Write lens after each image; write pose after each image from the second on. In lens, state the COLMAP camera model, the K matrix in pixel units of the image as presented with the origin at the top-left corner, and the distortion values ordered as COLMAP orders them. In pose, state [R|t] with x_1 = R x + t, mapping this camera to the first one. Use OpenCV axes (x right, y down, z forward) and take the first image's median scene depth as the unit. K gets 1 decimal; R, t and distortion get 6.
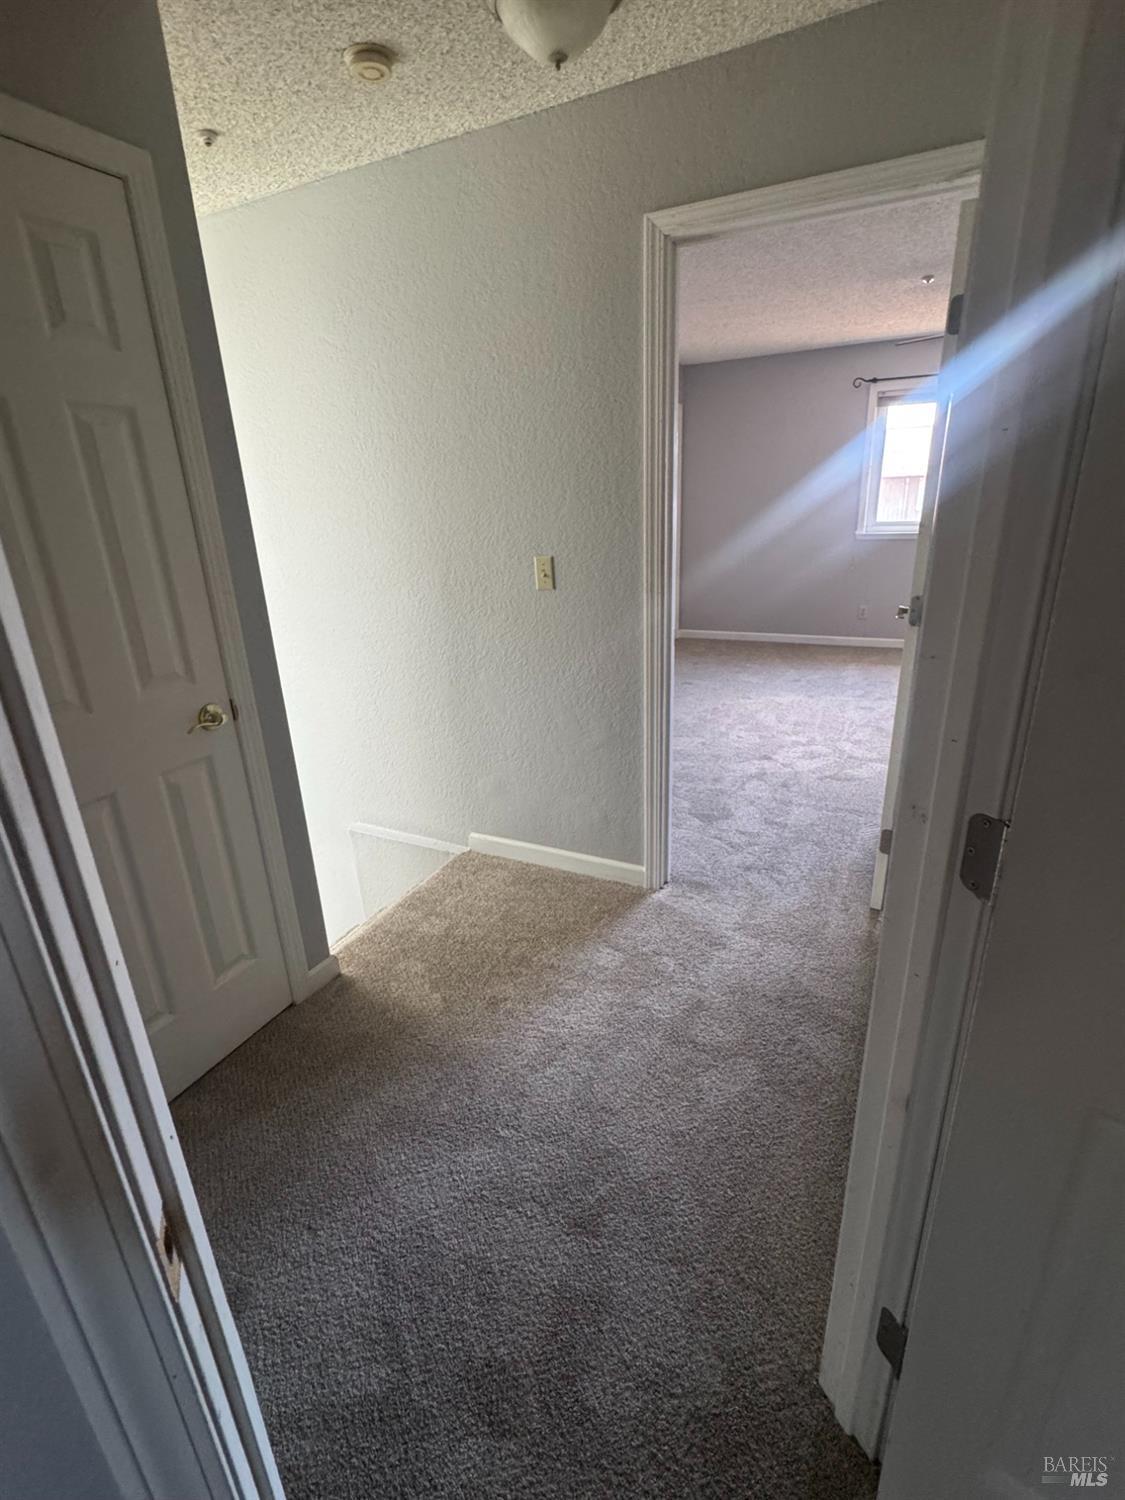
lens RADIAL K [[701.5, 0, 562.5], [0, 701.5, 750.0], [0, 0, 1]] dist [-0.002760, -0.000413]
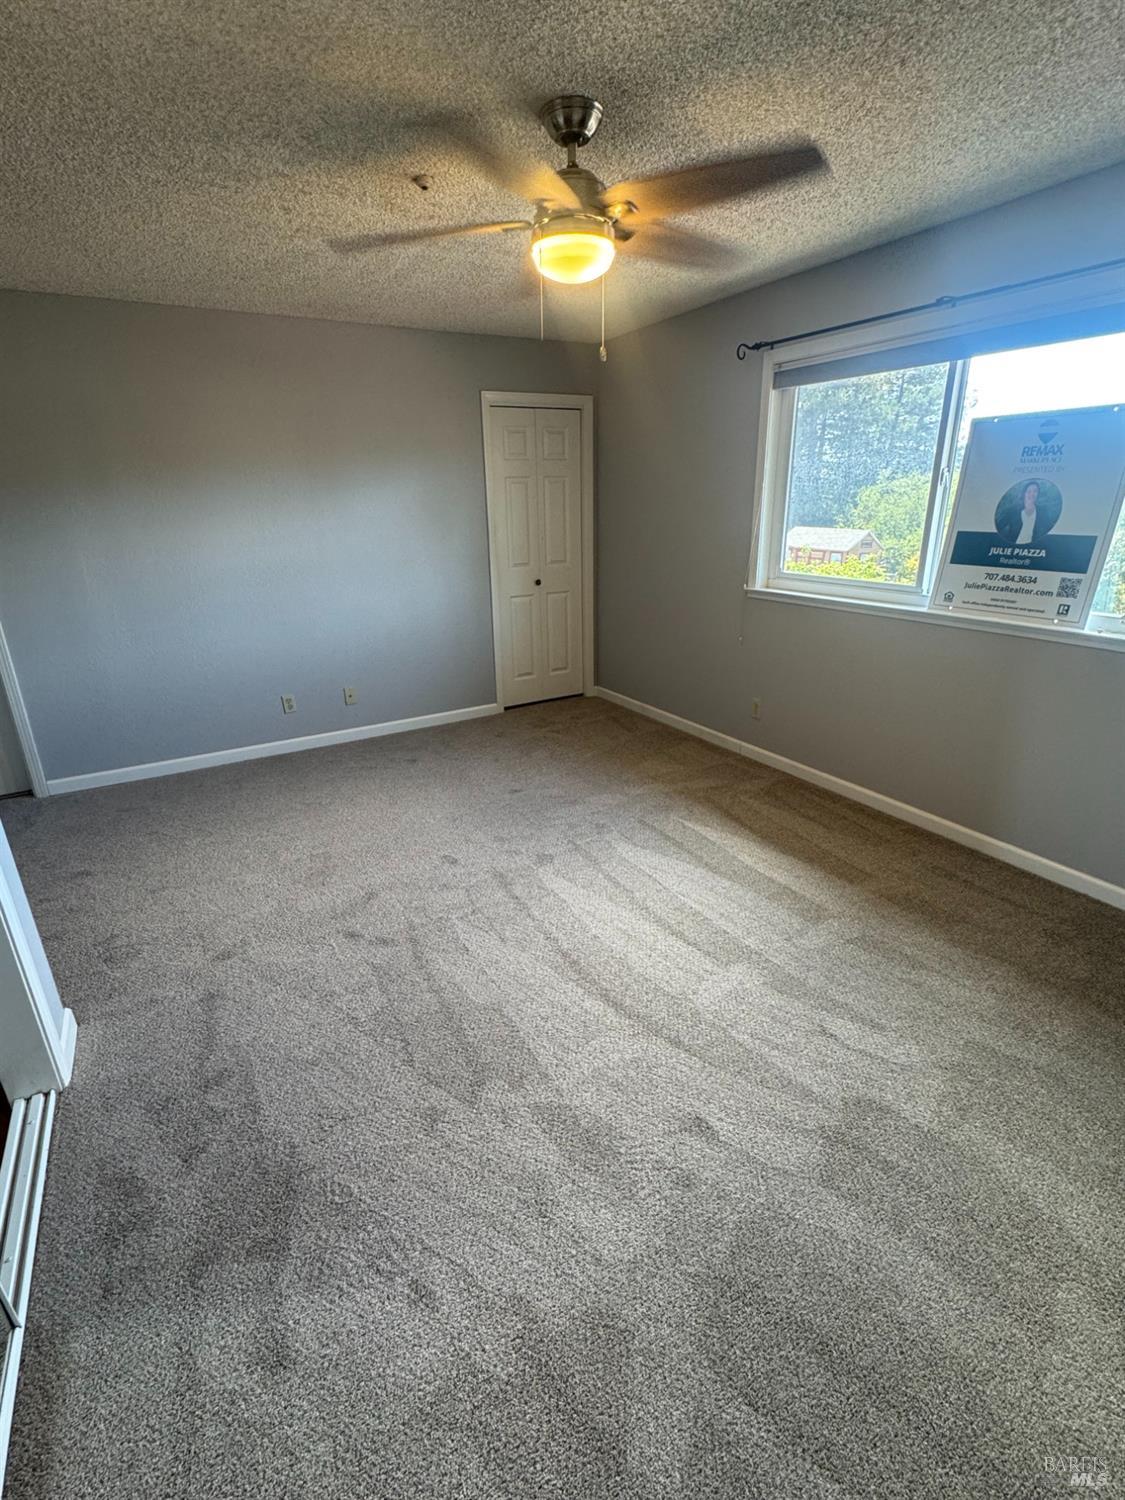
lens RADIAL K [[701.5, 0, 562.5], [0, 701.5, 750.0], [0, 0, 1]] dist [-0.002760, -0.000413]
pose [[0.827637, 0.211267, -0.519983, 0.725465], [-0.200532, 0.976608, 0.077614, -0.201276], [0.524217, 0.040037, 0.850643, 0.413885]]
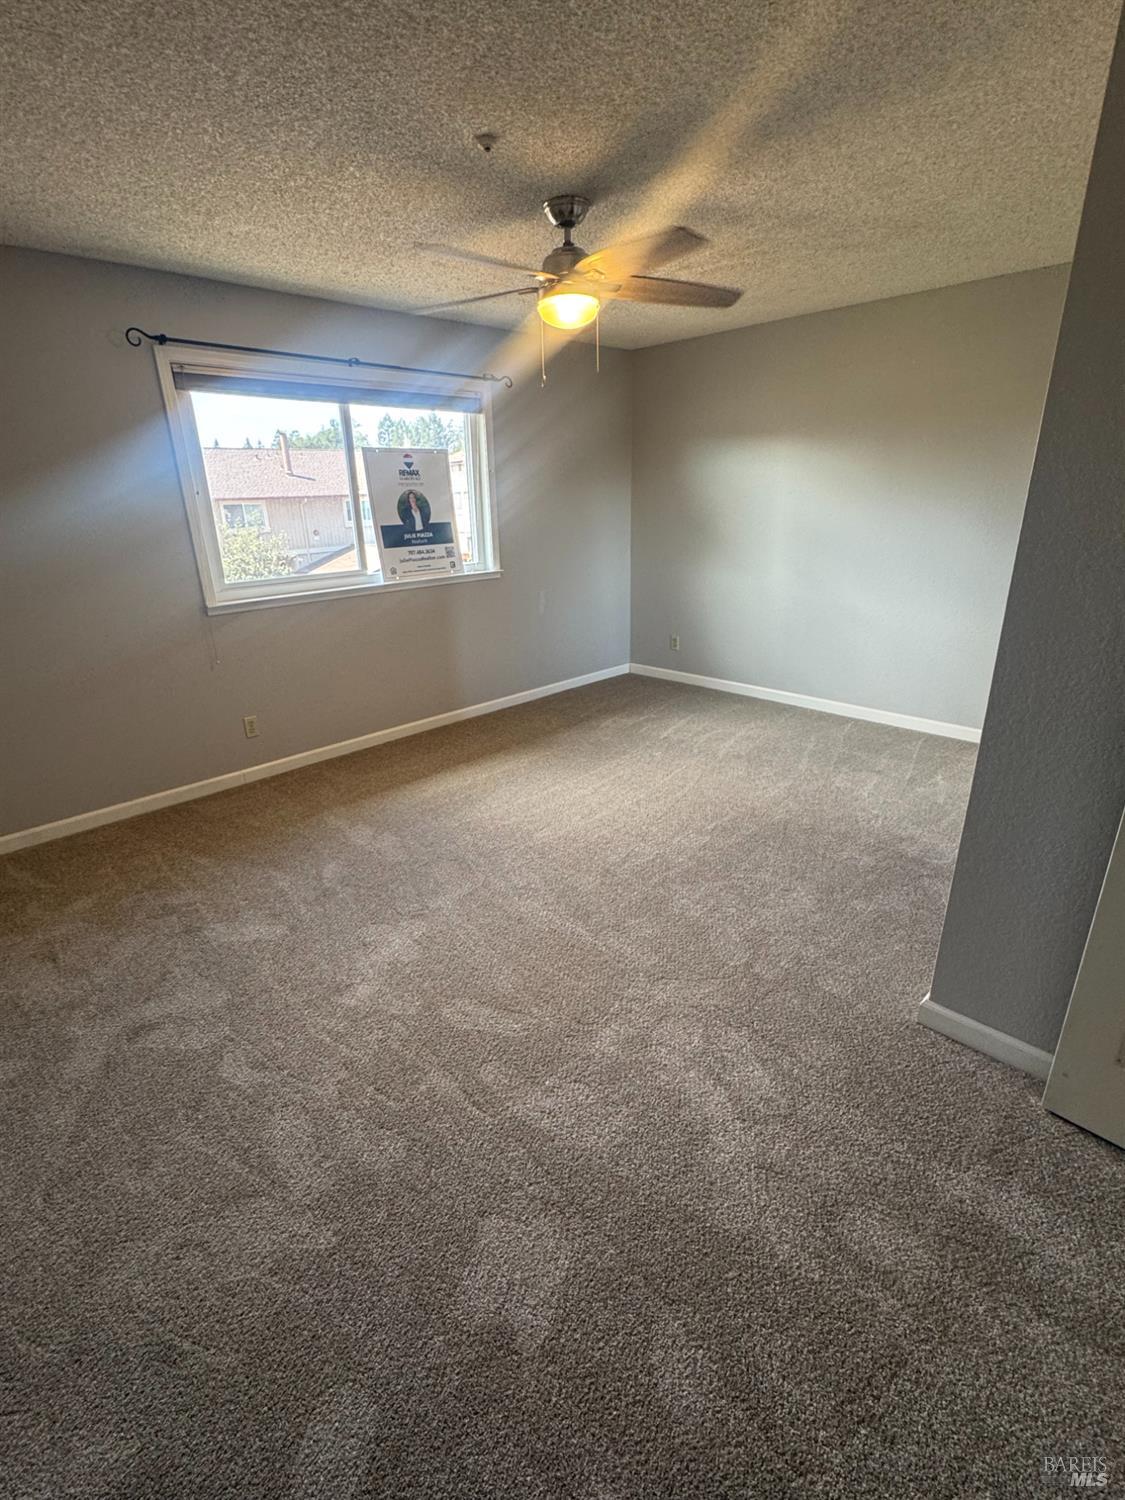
lens RADIAL K [[701.5, 0, 562.5], [0, 701.5, 750.0], [0, 0, 1]] dist [-0.002760, -0.000413]
pose [[0.330918, -0.296033, 0.896024, -0.047547], [0.332532, 0.925194, 0.182861, -0.231273], [-0.883129, 0.237444, 0.404603, 0.596907]]
